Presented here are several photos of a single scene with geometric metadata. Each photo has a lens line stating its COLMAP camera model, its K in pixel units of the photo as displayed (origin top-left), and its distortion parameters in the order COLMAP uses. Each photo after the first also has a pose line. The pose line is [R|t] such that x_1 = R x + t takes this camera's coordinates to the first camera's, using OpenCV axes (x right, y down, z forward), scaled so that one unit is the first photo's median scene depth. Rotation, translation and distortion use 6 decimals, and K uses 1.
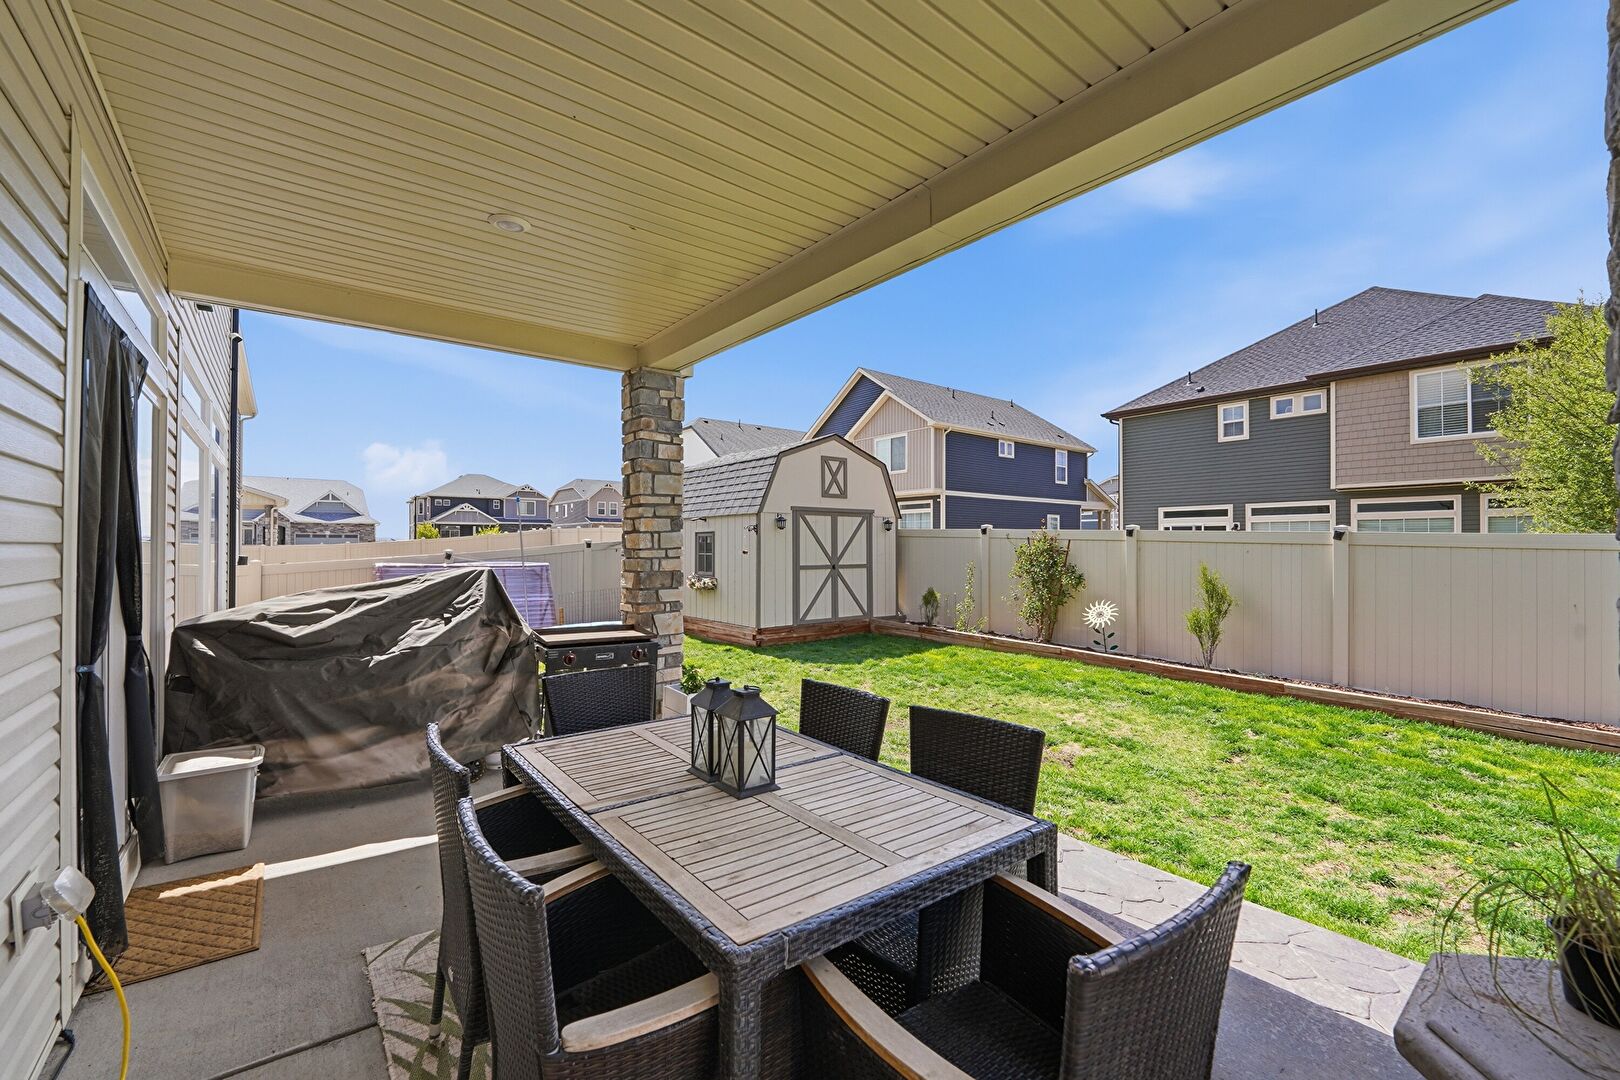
lens RADIAL K [[658.9, 0, 790.3], [0, 658.9, 543.4], [0, 0, 1]] dist [-0.004000, -0.000929]
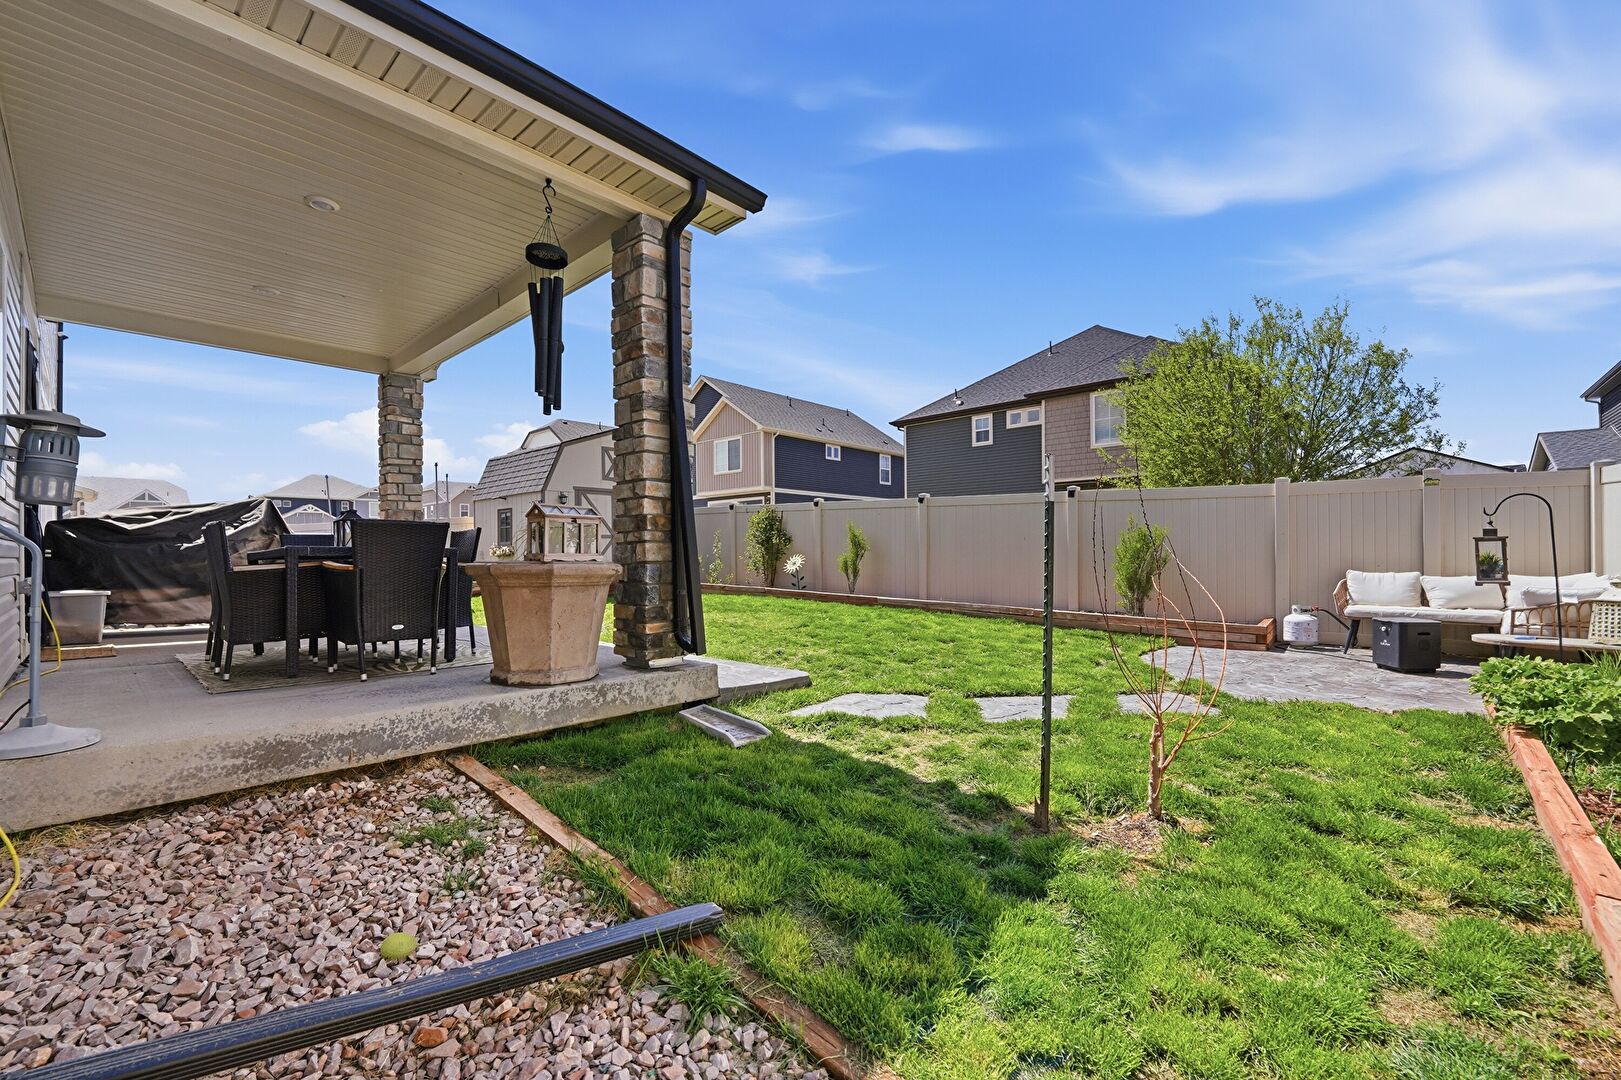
lens RADIAL K [[670.5, 0, 801.4], [0, 670.5, 555.4], [0, 0, 1]] dist [-0.003451, -0.003524]
pose [[0.986070, -0.009040, 0.166085, 0.215767], [0.008575, 0.999957, 0.003517, 0.073424], [-0.166110, -0.002044, 0.986105, -0.317052]]
